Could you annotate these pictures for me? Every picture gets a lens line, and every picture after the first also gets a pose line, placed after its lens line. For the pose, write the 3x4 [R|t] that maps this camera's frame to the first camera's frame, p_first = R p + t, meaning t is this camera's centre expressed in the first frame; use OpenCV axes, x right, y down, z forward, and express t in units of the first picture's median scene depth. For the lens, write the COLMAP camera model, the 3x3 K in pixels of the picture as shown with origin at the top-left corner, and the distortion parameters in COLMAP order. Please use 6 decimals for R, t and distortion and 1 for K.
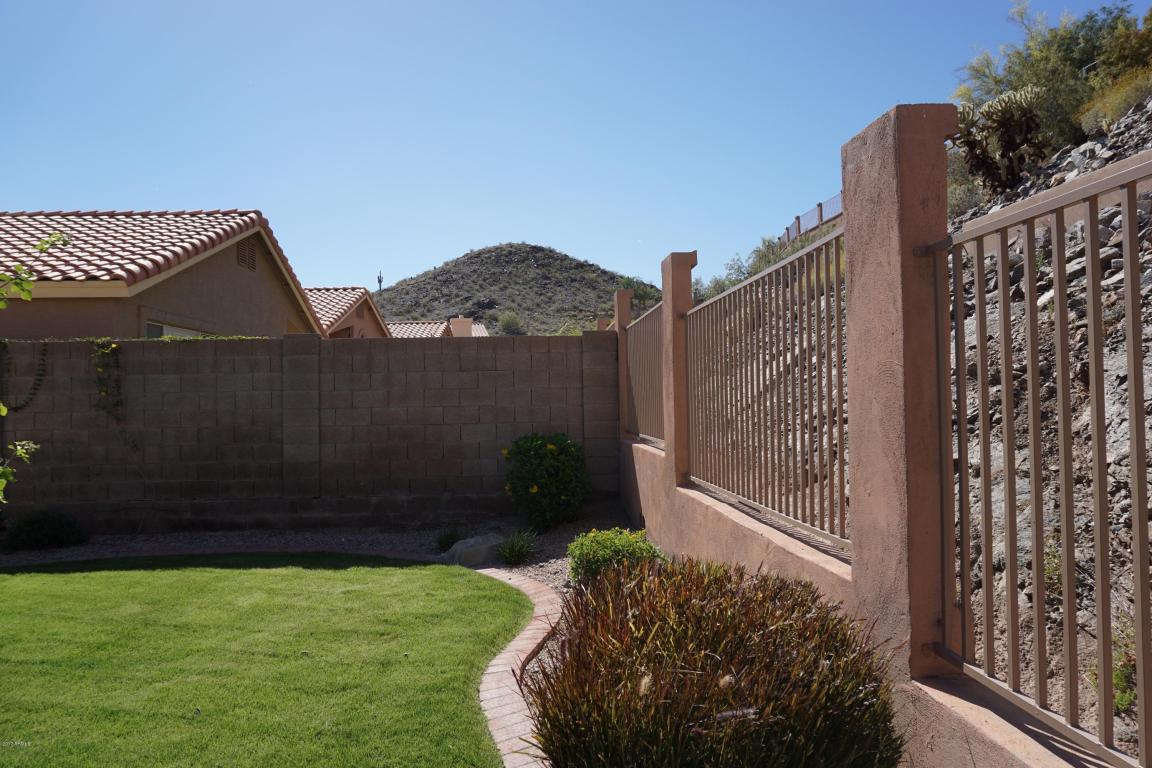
lens RADIAL K [[768.1, 0, 573.8], [0, 768.1, 383.6], [0, 0, 1]] dist [-0.043444, 0.001784]
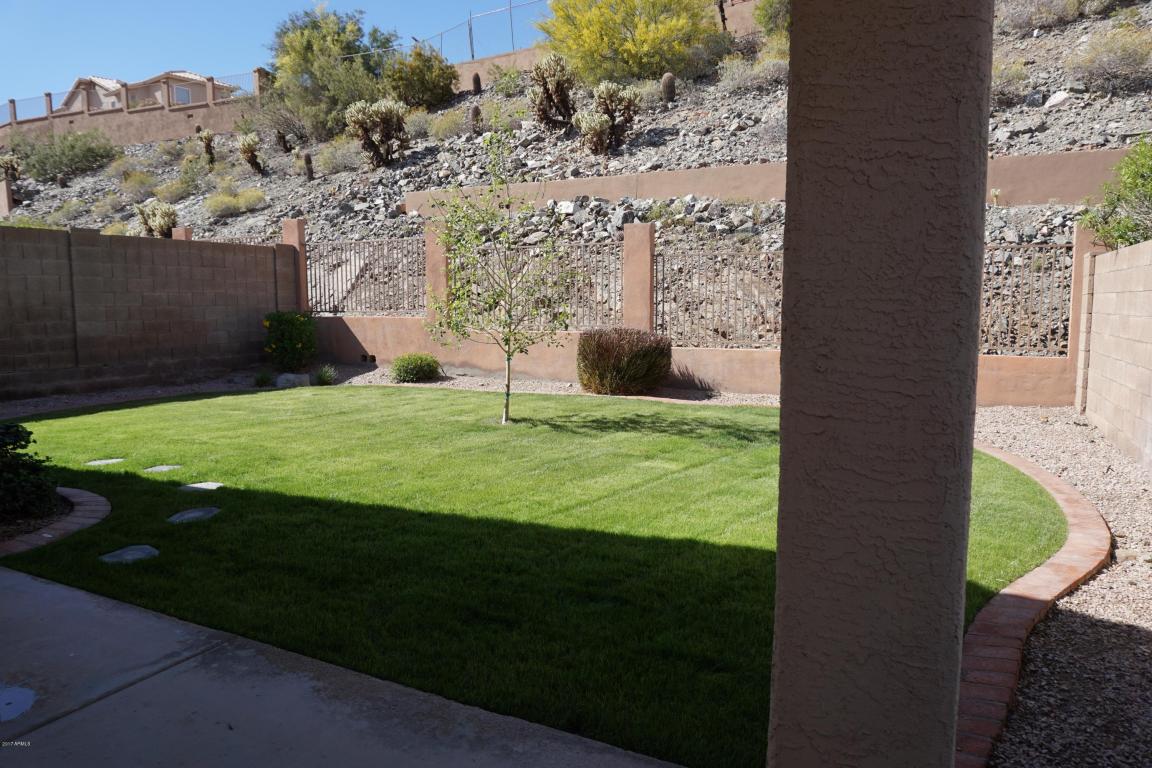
lens RADIAL K [[768.1, 0, 575.9], [0, 768.1, 385.8], [0, 0, 1]] dist [-0.043444, 0.001784]
pose [[0.500438, -0.077454, 0.862301, -1.000246], [-0.028074, 0.994015, 0.105578, 0.033011], [-0.865317, -0.077043, 0.495268, -0.254505]]
